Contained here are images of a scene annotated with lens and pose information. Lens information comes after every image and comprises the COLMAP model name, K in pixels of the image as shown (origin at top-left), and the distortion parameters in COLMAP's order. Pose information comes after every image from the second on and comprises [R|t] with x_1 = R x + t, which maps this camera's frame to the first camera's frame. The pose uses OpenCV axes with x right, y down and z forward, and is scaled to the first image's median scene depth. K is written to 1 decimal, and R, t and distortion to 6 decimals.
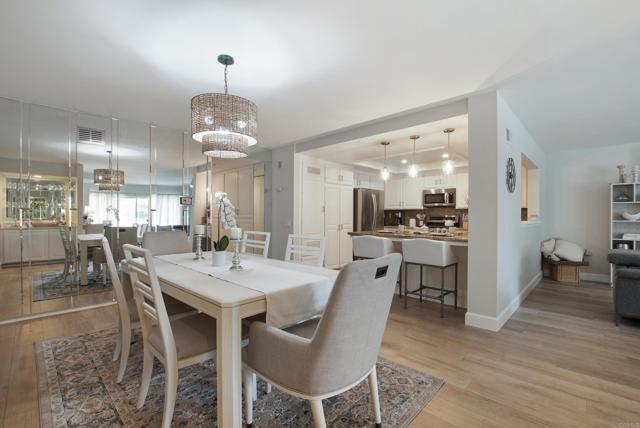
lens RADIAL K [[286.1, 0, 320.0], [0, 286.1, 214.0], [0, 0, 1]] dist [-0.026696, 0.001081]
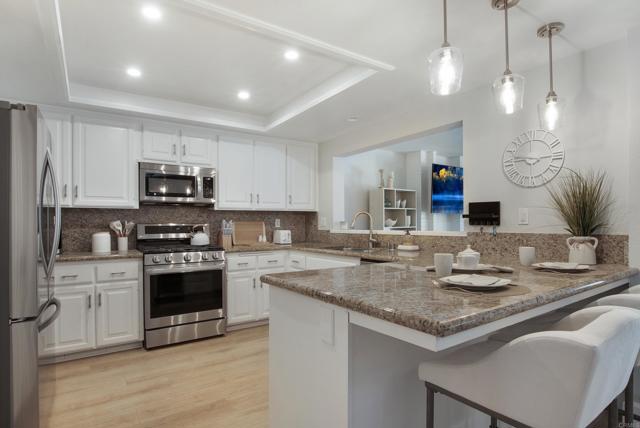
lens RADIAL K [[345.3, 0, 321.9], [0, 345.3, 222.4], [0, 0, 1]] dist [-0.004663, -0.000981]
pose [[0.194612, -0.003110, 0.980875, -0.081500], [0.000755, 0.999995, 0.003021, 0.002617], [-0.980880, 0.000153, 0.194614, 0.701856]]
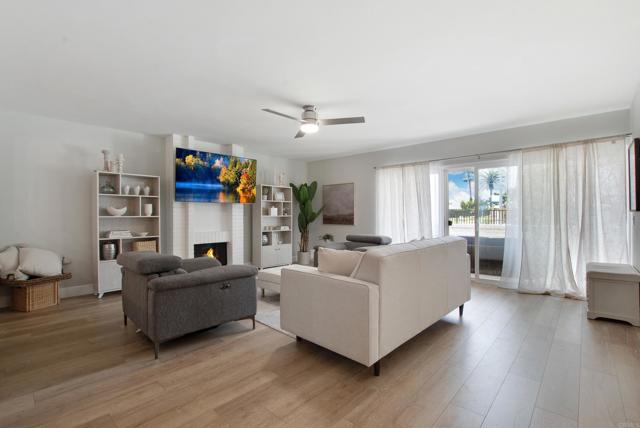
lens RADIAL K [[294.7, 0, 326.0], [0, 294.7, 212.9], [0, 0, 1]] dist [-0.029991, -0.000006]
pose [[-0.038946, 0.002089, 0.999239, 0.132298], [-0.003674, 0.999991, -0.002234, 0.009196], [-0.999235, -0.003758, -0.038938, 0.265563]]
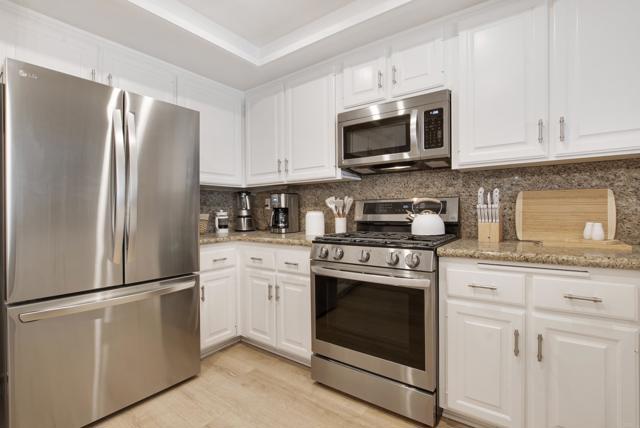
lens RADIAL K [[294.7, 0, 326.0], [0, 294.7, 212.9], [0, 0, 1]] dist [-0.029991, -0.000006]
pose [[0.989062, -0.015343, 0.146704, 0.326903], [0.013863, 0.999842, 0.011104, 0.017257], [-0.146851, -0.008949, 0.989118, 0.758075]]
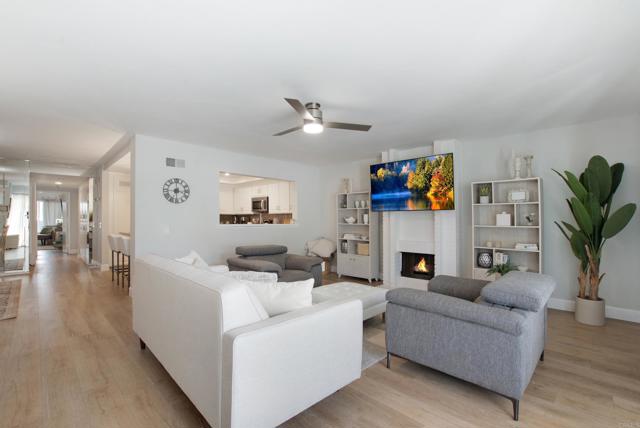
lens RADIAL K [[294.7, 0, 326.0], [0, 294.7, 212.9], [0, 0, 1]] dist [-0.029991, -0.000006]
pose [[0.999932, -0.003918, 0.010939, 0.703301], [0.004086, 0.999873, -0.015411, -0.002554], [-0.010878, 0.015455, 0.999821, -0.215450]]
